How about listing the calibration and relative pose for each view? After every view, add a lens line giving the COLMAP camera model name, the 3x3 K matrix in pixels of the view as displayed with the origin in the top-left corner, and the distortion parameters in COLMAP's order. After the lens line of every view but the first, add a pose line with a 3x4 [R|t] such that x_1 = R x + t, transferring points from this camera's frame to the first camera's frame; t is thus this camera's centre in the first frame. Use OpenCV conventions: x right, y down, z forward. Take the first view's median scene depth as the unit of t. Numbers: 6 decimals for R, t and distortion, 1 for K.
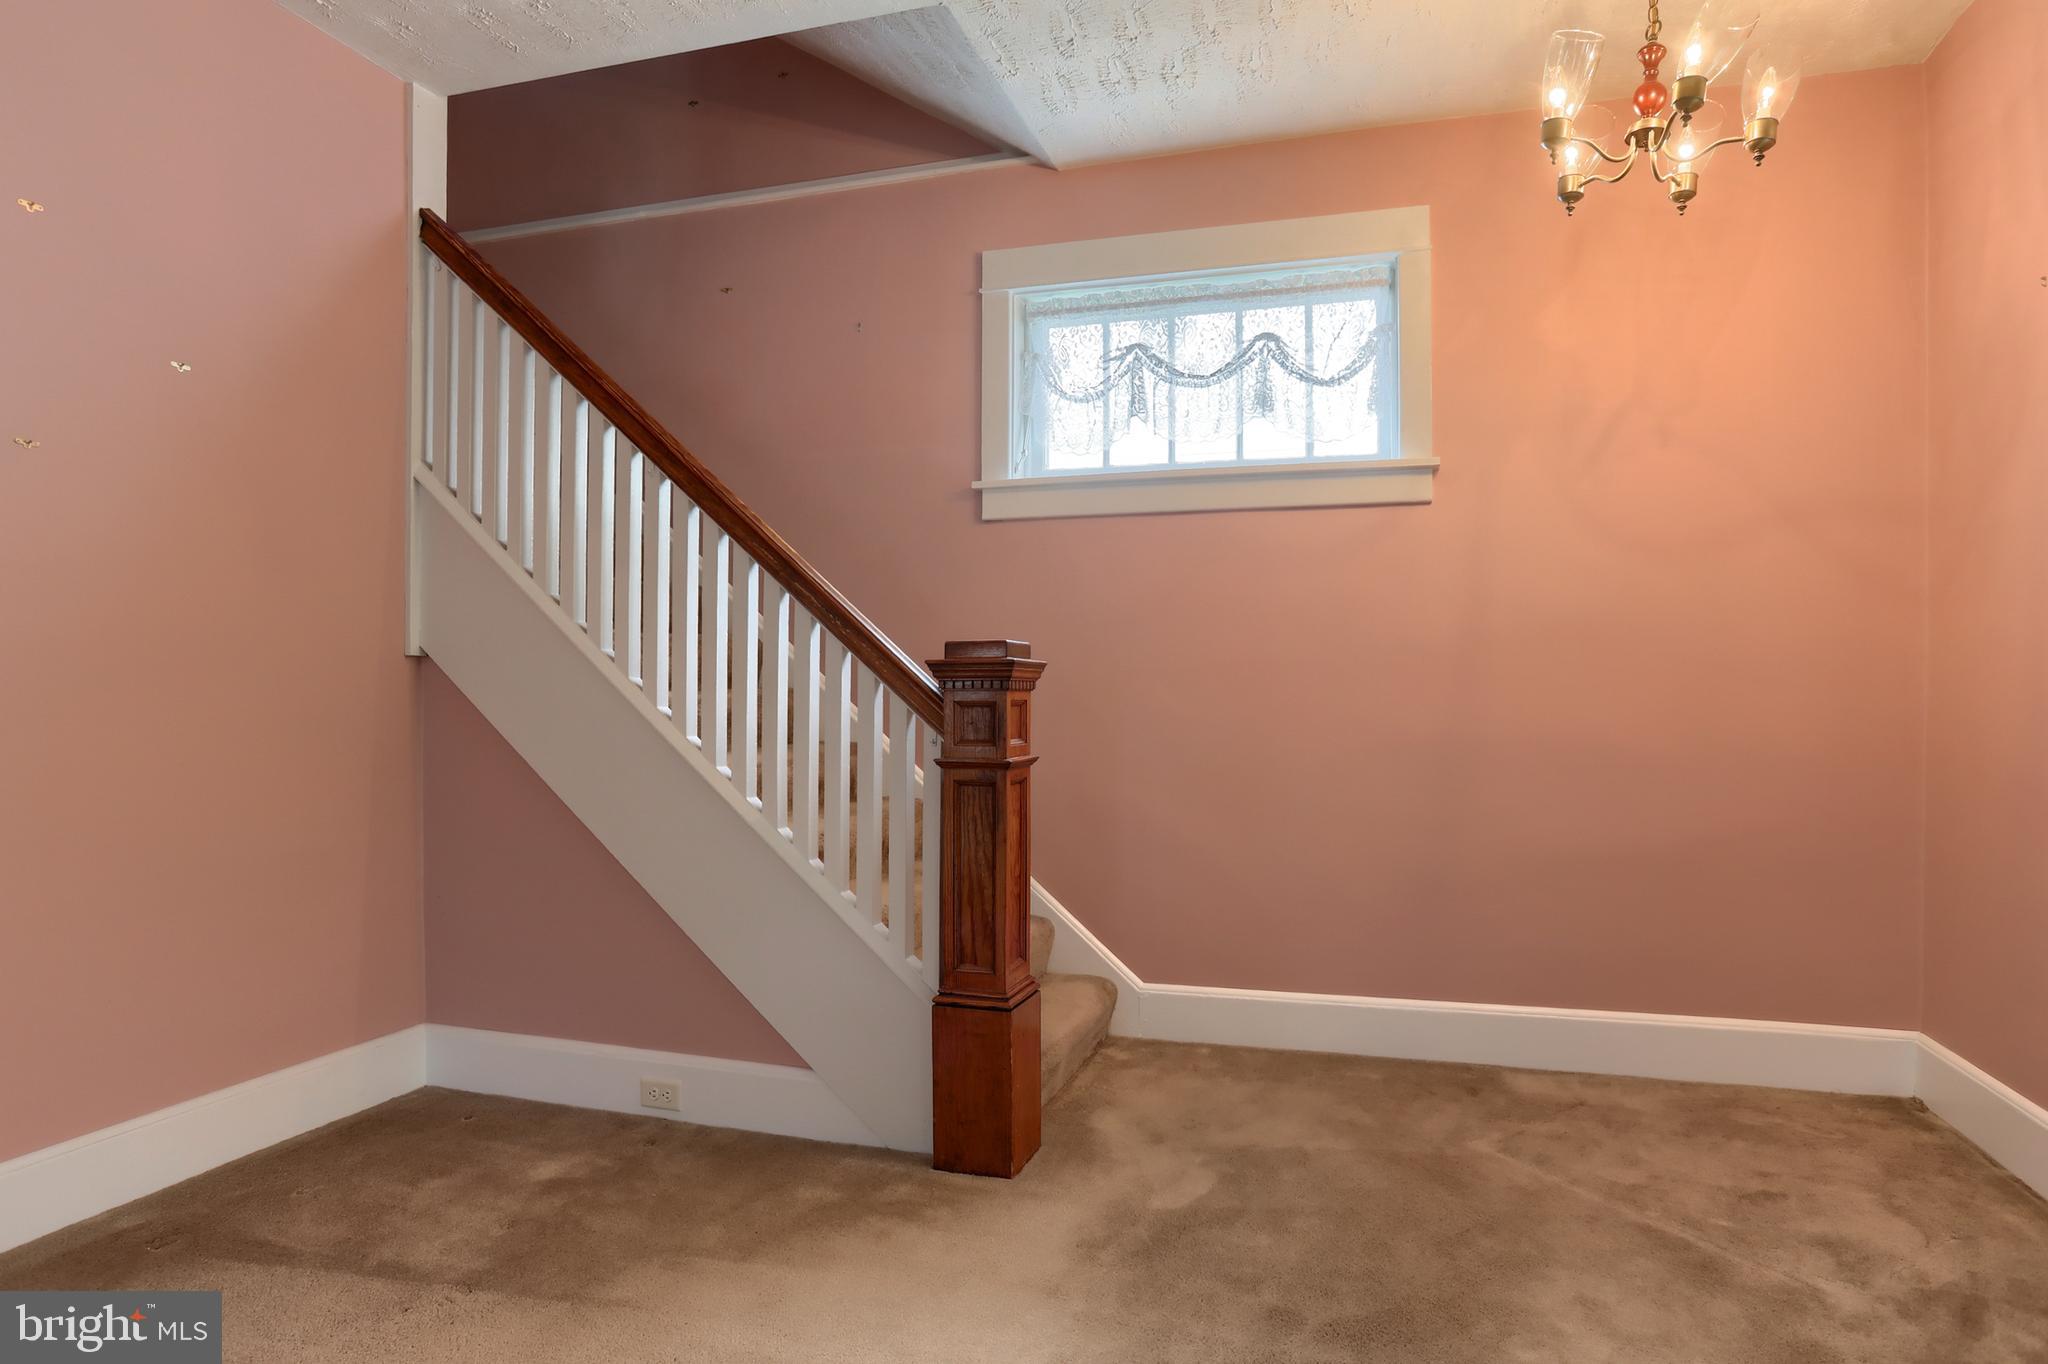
lens RADIAL K [[1130.5, 0, 1027.0], [0, 1130.5, 662.1], [0, 0, 1]] dist [-0.022932, 0.046912]
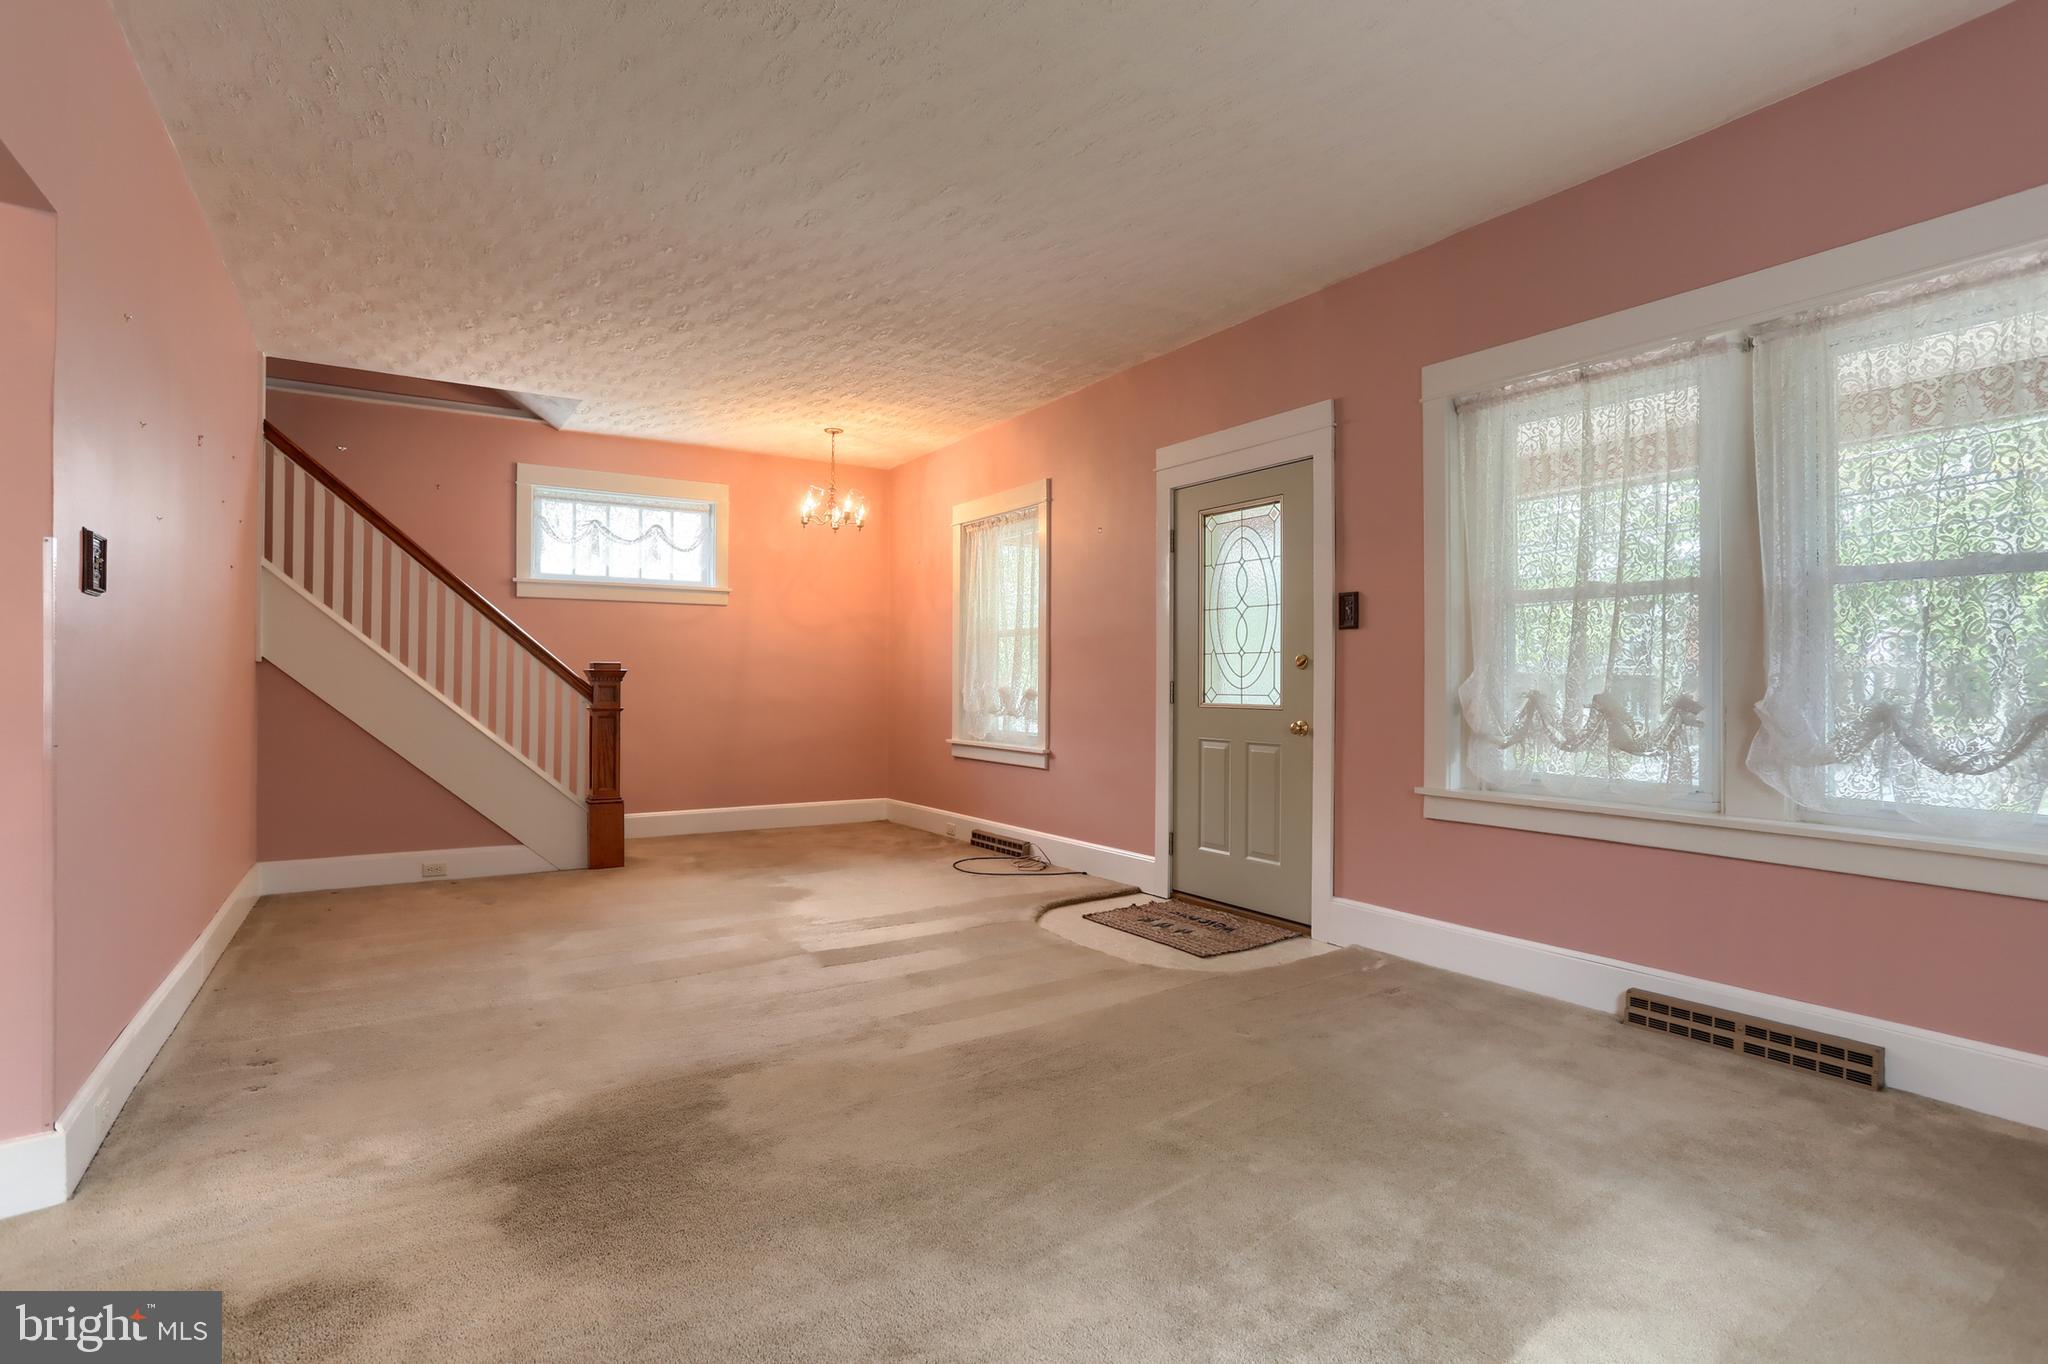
lens RADIAL K [[1058.2, 0, 1024.0], [0, 1058.2, 682.0], [0, 0, 1]] dist [-0.001526, 0.116179]
pose [[0.649561, -0.004171, 0.760298, -0.956741], [-0.020415, 0.999529, 0.022925, -0.038986], [-0.760036, -0.030413, 0.649169, -0.986204]]
